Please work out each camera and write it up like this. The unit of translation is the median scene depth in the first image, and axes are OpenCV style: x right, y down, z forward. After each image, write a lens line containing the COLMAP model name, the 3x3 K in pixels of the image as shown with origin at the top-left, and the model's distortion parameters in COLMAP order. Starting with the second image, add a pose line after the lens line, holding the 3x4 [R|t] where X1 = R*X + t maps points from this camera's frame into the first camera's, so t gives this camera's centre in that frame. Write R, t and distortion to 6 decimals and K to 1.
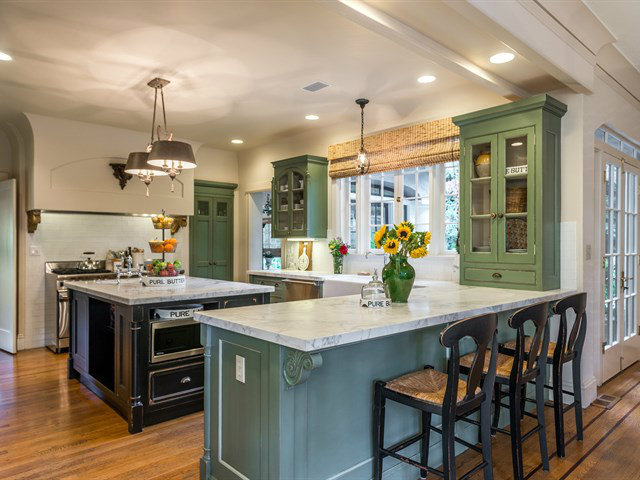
lens RADIAL K [[435.8, 0, 320.0], [0, 435.8, 240.0], [0, 0, 1]] dist [0.042952, -0.000010]
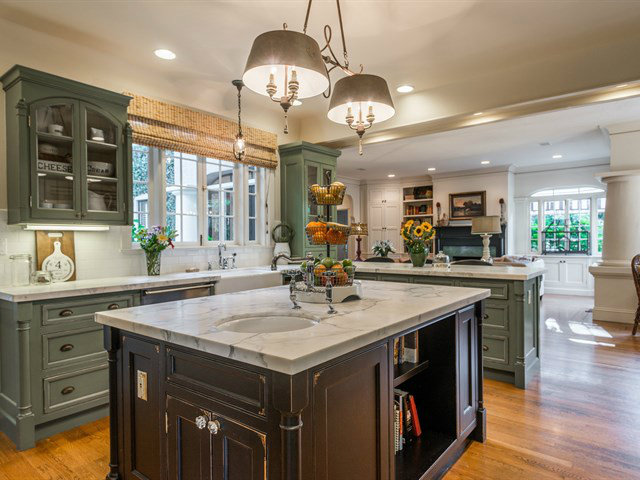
lens RADIAL K [[405.8, 0, 319.9], [0, 405.8, 235.9], [0, 0, 1]] dist [0.000062, 0.000590]
pose [[-0.153174, 0.011065, 0.988137, -0.757168], [0.010670, 0.999898, -0.009542, 0.022281], [-0.988142, 0.009081, -0.153276, 0.923606]]
